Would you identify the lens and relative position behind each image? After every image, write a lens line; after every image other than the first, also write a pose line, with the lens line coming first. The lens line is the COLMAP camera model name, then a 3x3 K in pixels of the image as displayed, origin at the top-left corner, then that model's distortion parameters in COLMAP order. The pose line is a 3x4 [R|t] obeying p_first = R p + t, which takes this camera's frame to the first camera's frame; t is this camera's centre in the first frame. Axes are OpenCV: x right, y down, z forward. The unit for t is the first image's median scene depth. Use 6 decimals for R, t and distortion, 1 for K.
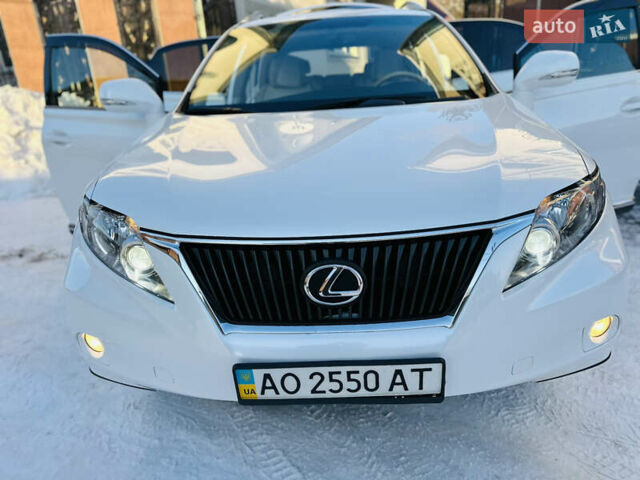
lens RADIAL K [[427.7, 0, 323.4], [0, 427.7, 233.1], [0, 0, 1]] dist [0.045713, -0.040561]
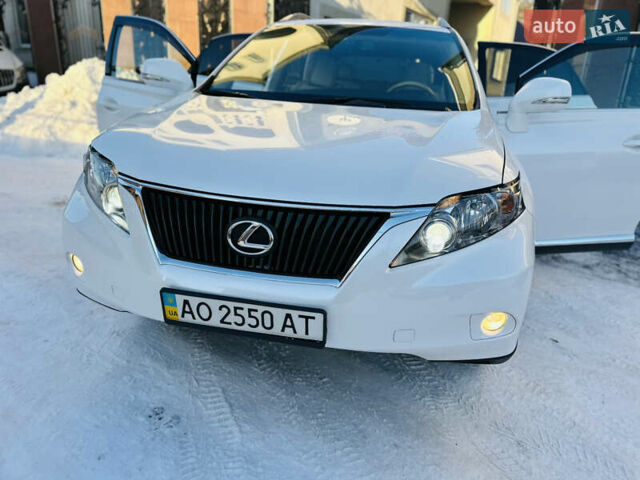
lens RADIAL K [[424.2, 0, 329.4], [0, 424.2, 235.9], [0, 0, 1]] dist [0.079088, -0.088160]
pose [[0.980731, 0.158452, -0.114274, 0.342817], [-0.159270, 0.987233, 0.001999, 0.070748], [0.113132, 0.016240, 0.993447, -0.157356]]
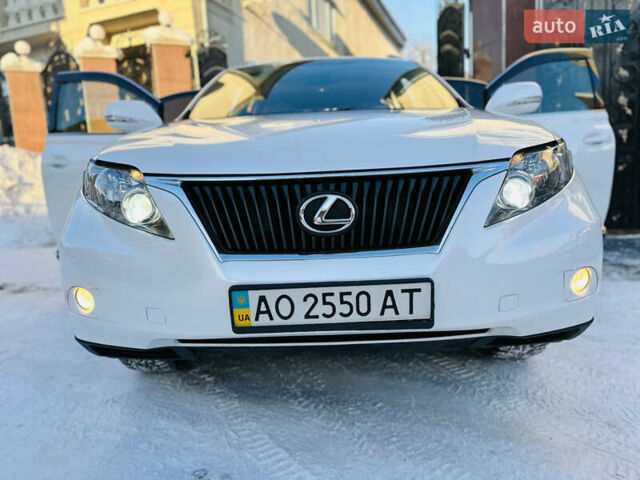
lens RADIAL K [[427.9, 0, 319.0], [0, 427.9, 237.1], [0, 0, 1]] dist [0.047111, -0.044121]
pose [[0.999492, 0.014292, 0.028470, -0.023599], [-0.008886, 0.983319, -0.181670, 0.335621], [-0.030591, 0.181325, 0.982947, -0.031061]]
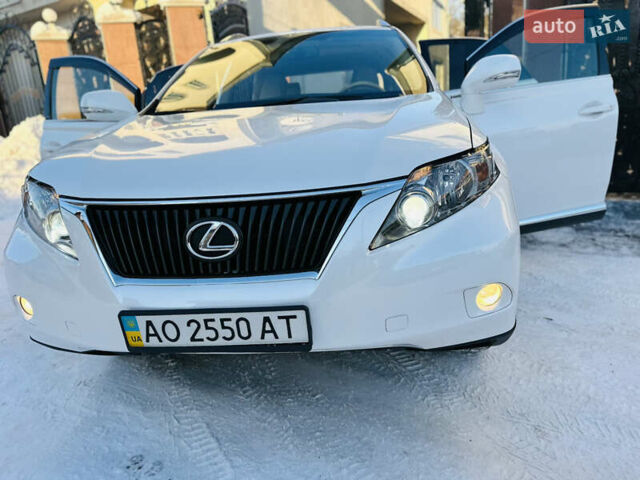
lens RADIAL K [[426.1, 0, 318.9], [0, 426.1, 235.4], [0, 0, 1]] dist [0.058779, -0.060604]
pose [[0.997049, 0.007116, -0.076433, 0.340400], [-0.012472, 0.997481, -0.069831, 0.164318], [0.075743, 0.070578, 0.994626, -0.058696]]
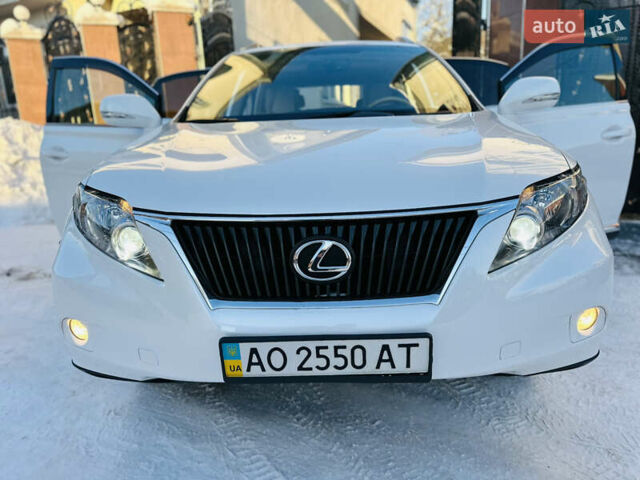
lens RADIAL K [[427.9, 0, 319.0], [0, 427.9, 237.1], [0, 0, 1]] dist [0.047111, -0.044121]
pose [[0.999748, 0.020600, 0.008936, 0.005127], [-0.019643, 0.995144, -0.096450, 0.147991], [-0.010880, 0.096250, 0.995298, -0.012987]]
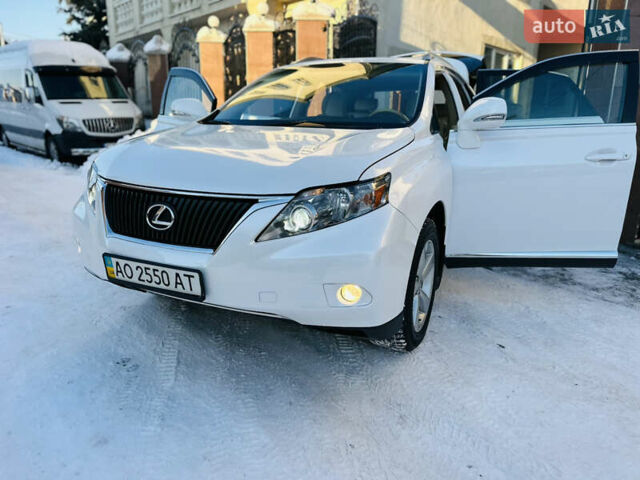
lens RADIAL K [[420.9, 0, 330.7], [0, 420.9, 236.1], [0, 0, 1]] dist [0.108137, -0.162680]
pose [[0.923113, 0.172352, -0.343741, 1.083642], [-0.197155, 0.979625, -0.038273, 0.113740], [0.330140, 0.103100, 0.938284, -0.282787]]
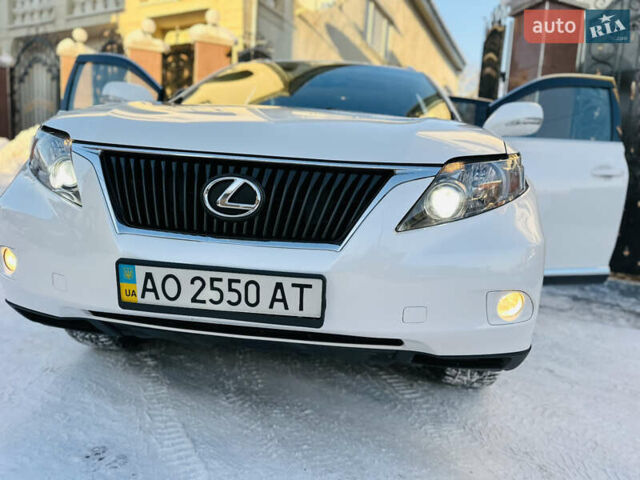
lens RADIAL K [[426.8, 0, 326.5], [0, 426.8, 247.6], [0, 0, 1]] dist [0.052713, -0.054401]
pose [[0.989843, 0.135041, -0.044427, 0.277309], [-0.140996, 0.972492, -0.185416, 0.356869], [0.018166, 0.189797, 0.981655, 0.021449]]
